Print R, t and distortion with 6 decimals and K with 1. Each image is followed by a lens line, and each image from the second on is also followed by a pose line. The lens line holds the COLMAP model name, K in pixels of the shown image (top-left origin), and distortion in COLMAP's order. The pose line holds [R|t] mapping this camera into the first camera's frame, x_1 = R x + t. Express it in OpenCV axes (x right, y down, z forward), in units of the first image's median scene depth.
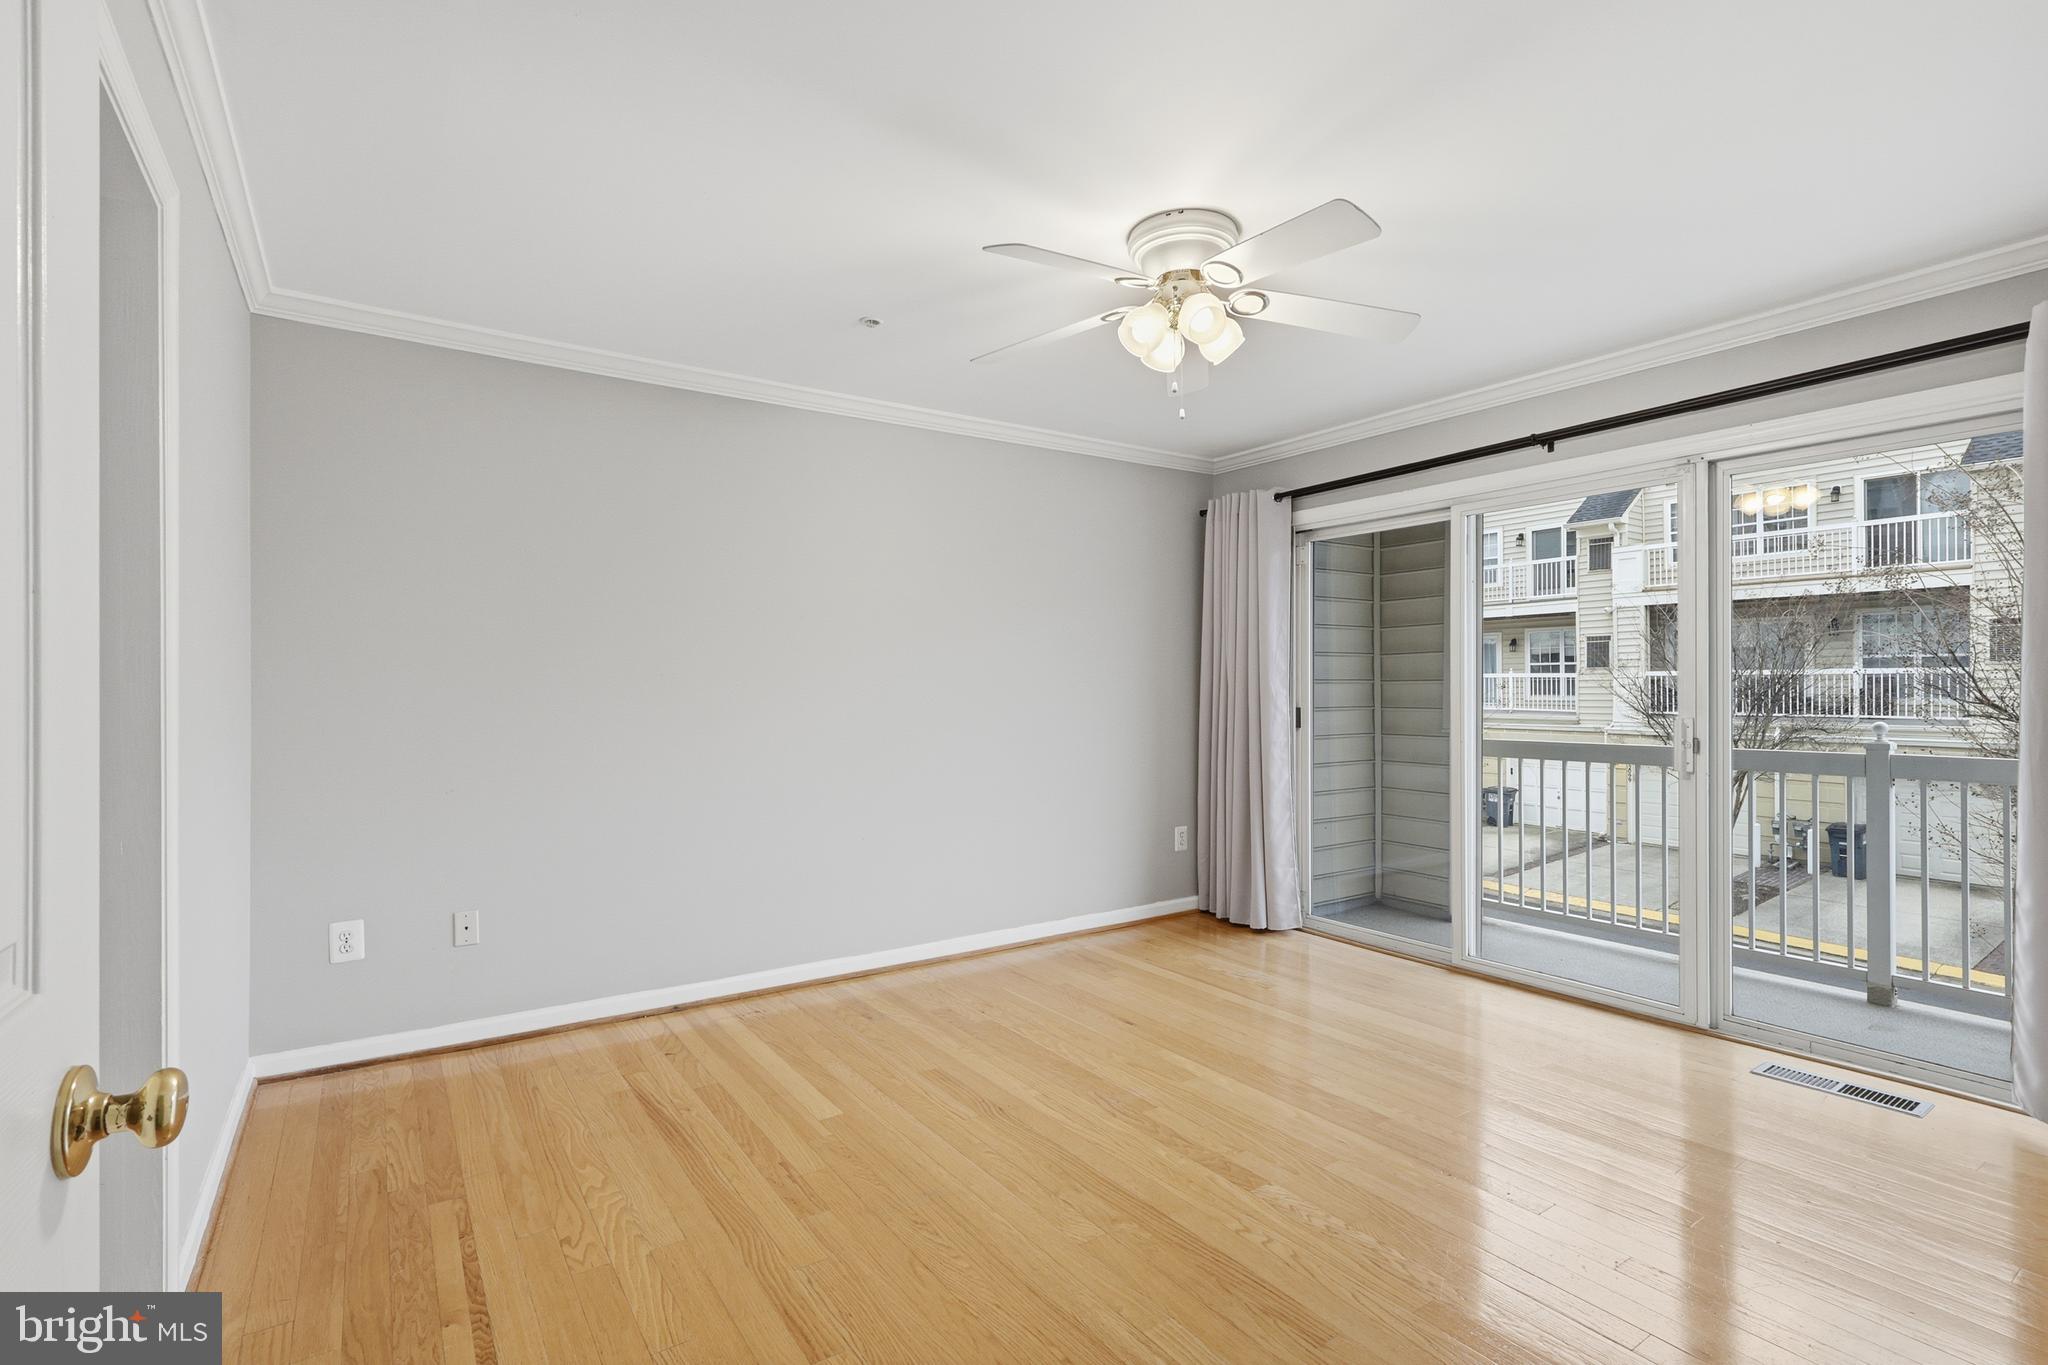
lens RADIAL K [[956.7, 0, 1021.4], [0, 956.7, 685.0], [0, 0, 1]] dist [0.001589, 0.000320]
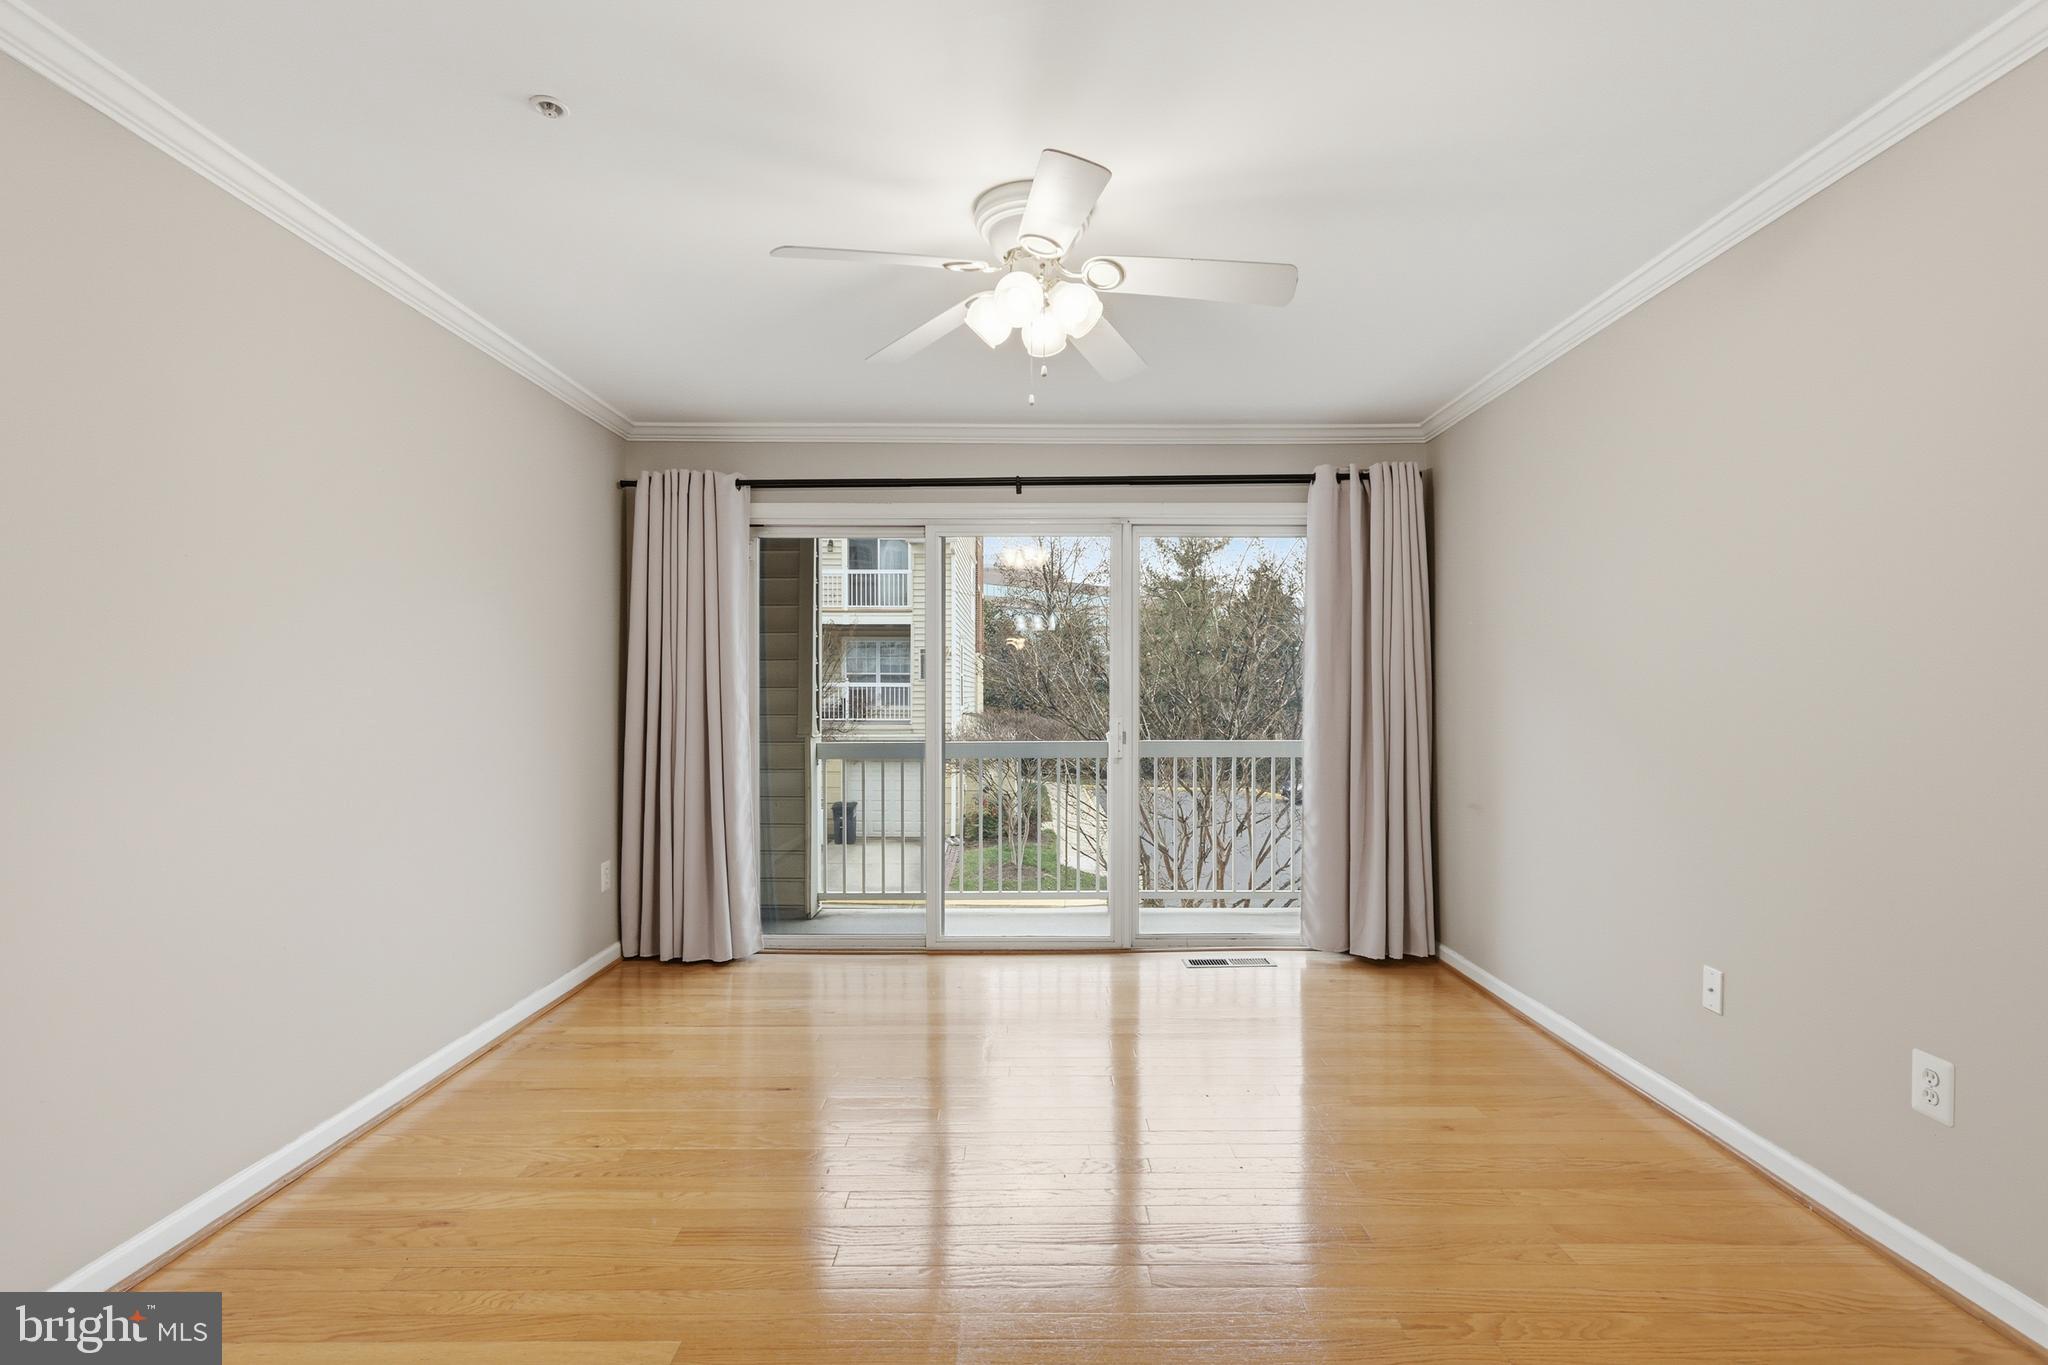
lens RADIAL K [[976.1, 0, 1009.4], [0, 976.1, 705.0], [0, 0, 1]] dist [0.001378, 0.000015]
pose [[0.560877, -0.004875, 0.827885, -0.358168], [-0.003266, 0.999962, 0.008101, 0.005944], [-0.827893, -0.007247, 0.560839, 0.263783]]
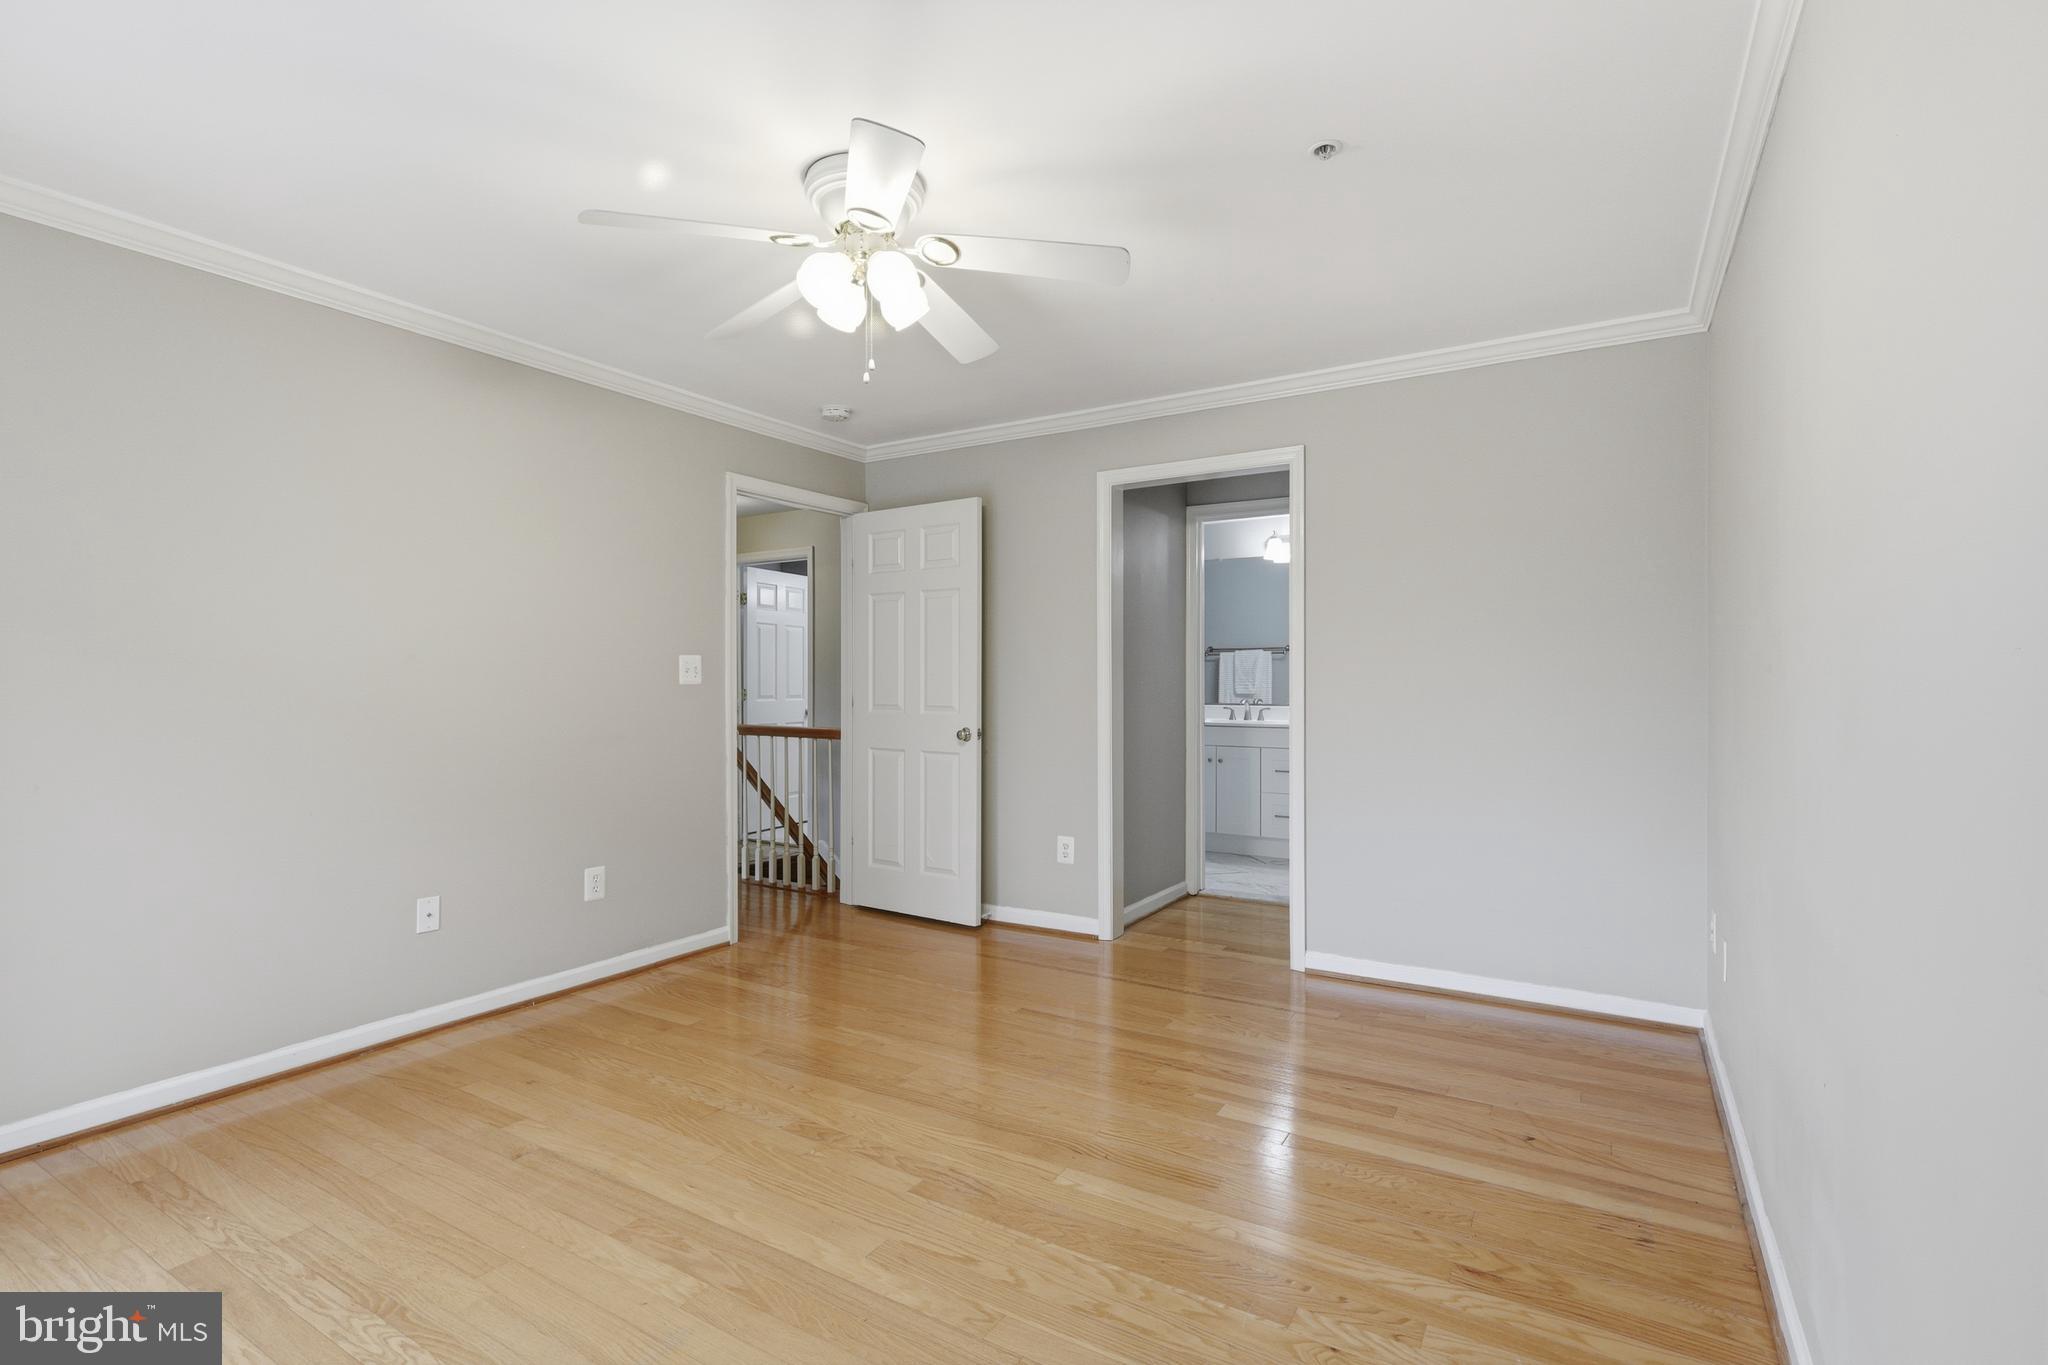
lens RADIAL K [[956.7, 0, 1021.4], [0, 956.7, 685.0], [0, 0, 1]] dist [0.001589, 0.000320]
pose [[-0.908437, 0.005132, -0.417991, 0.232942], [0.003776, 0.999985, 0.004070, 0.005241], [0.418005, 0.002119, -0.908442, 1.055850]]
